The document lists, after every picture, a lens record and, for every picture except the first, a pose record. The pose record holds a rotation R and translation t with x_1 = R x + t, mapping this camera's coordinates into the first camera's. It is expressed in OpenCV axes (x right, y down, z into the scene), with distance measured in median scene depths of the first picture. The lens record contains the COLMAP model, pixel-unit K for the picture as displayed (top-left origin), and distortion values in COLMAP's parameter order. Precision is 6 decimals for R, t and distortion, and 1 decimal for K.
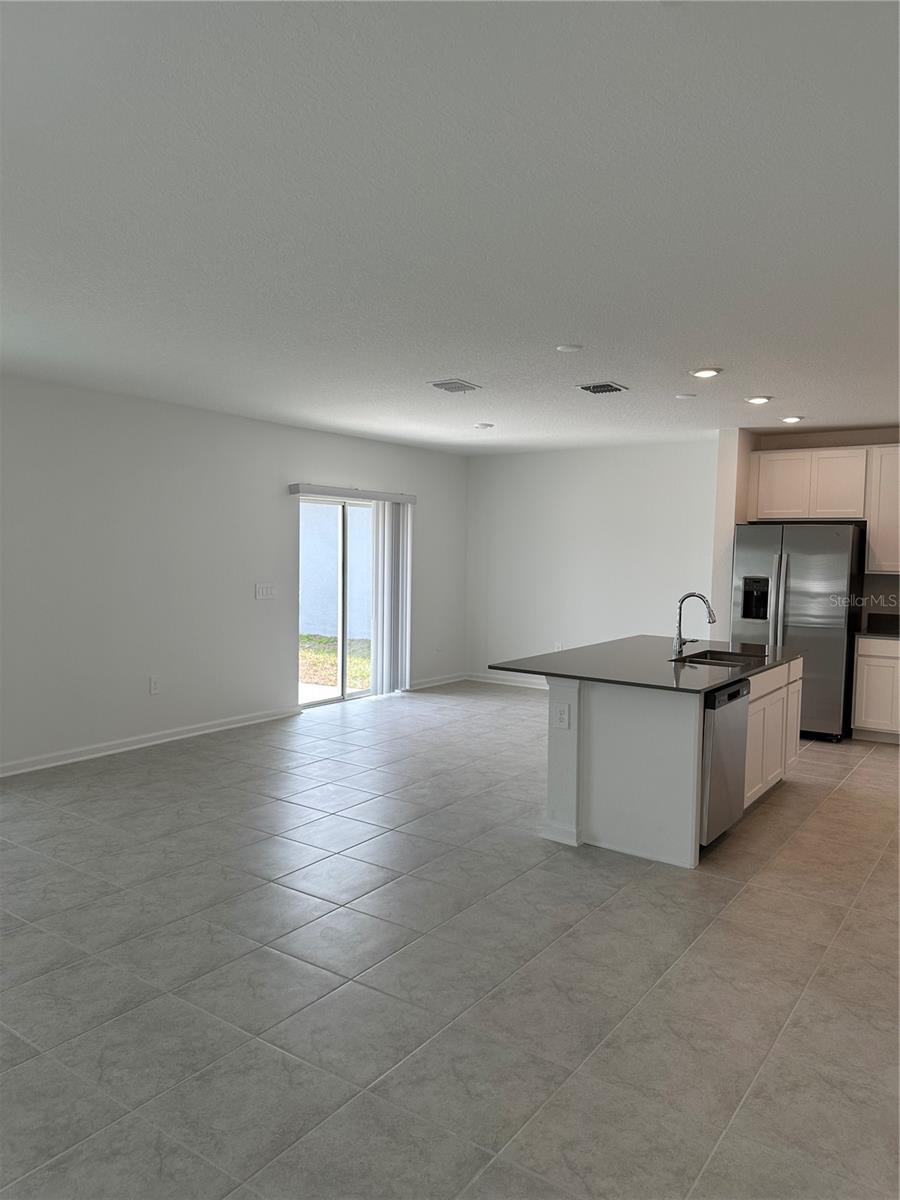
lens RADIAL K [[848.1, 0, 450.0], [0, 848.1, 600.0], [0, 0, 1]] dist [0.085862, -0.090161]
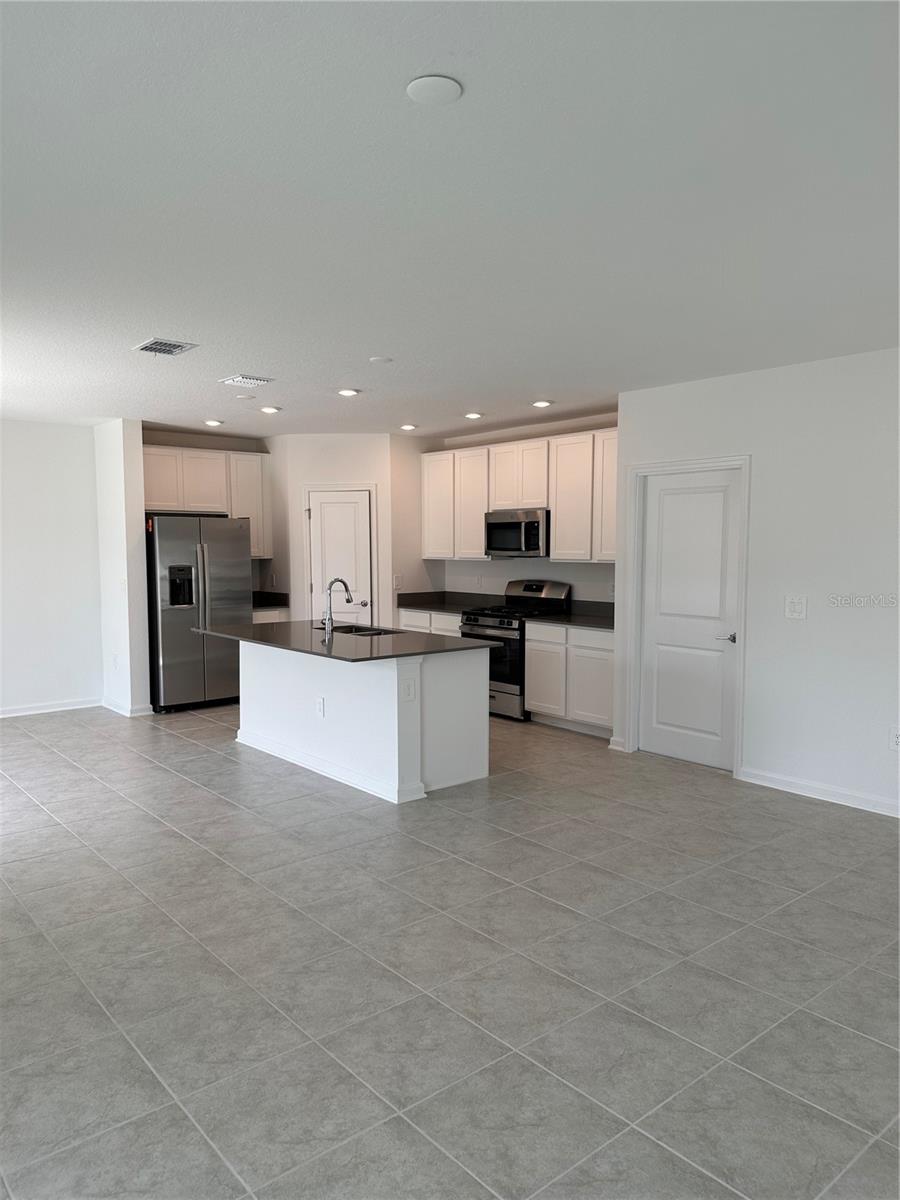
lens RADIAL K [[848.1, 0, 450.0], [0, 848.1, 600.0], [0, 0, 1]] dist [0.085862, -0.090161]
pose [[0.244960, -0.081259, 0.966122, -0.792166], [0.064490, 0.995640, 0.067390, -0.046486], [-0.967386, 0.045797, 0.249133, 0.562969]]
